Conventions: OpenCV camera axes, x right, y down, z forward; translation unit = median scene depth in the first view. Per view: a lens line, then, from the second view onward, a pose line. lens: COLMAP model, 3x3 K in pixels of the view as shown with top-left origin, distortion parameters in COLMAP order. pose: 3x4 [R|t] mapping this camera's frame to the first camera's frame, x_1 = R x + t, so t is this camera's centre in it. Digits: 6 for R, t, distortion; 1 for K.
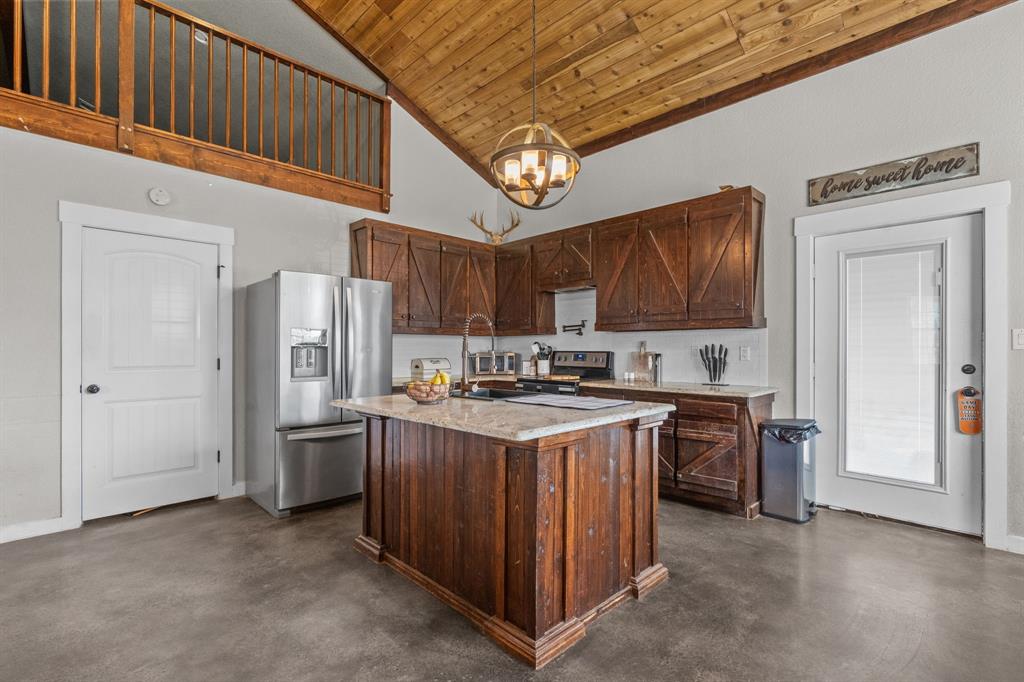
lens RADIAL K [[467.5, 0, 510.0], [0, 467.5, 346.6], [0, 0, 1]] dist [-0.000141, 0.000451]
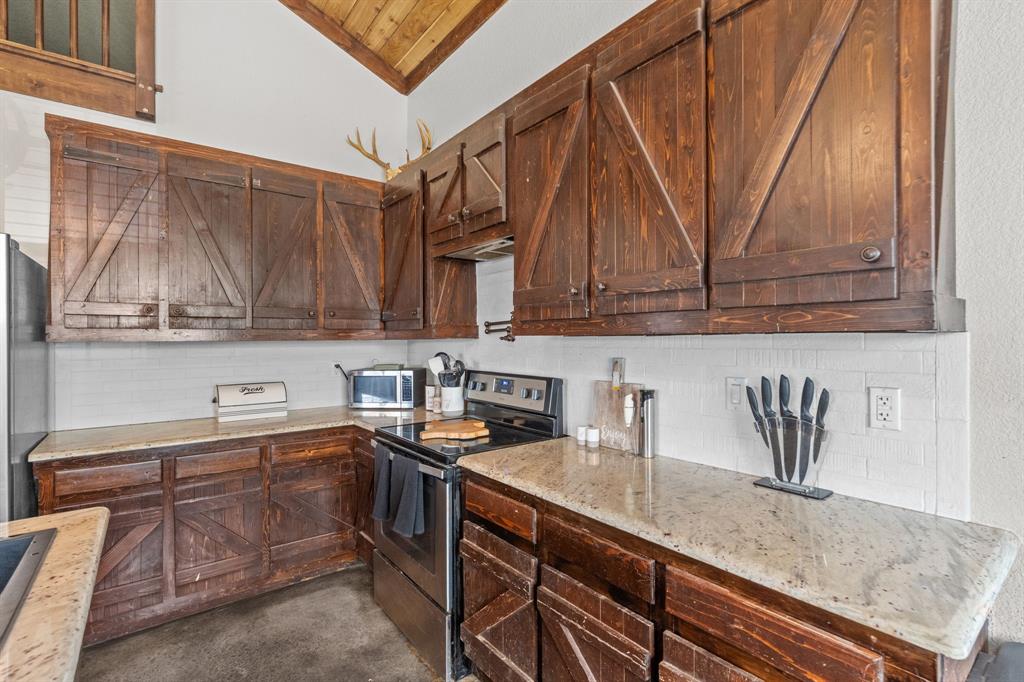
lens RADIAL K [[467.5, 0, 512.8], [0, 467.5, 338.8], [0, 0, 1]] dist [-0.000141, 0.000451]
pose [[0.991878, -0.004817, -0.127098, 0.242524], [0.005437, 0.999975, 0.004528, -0.032433], [0.127073, -0.005183, 0.991880, 0.548128]]
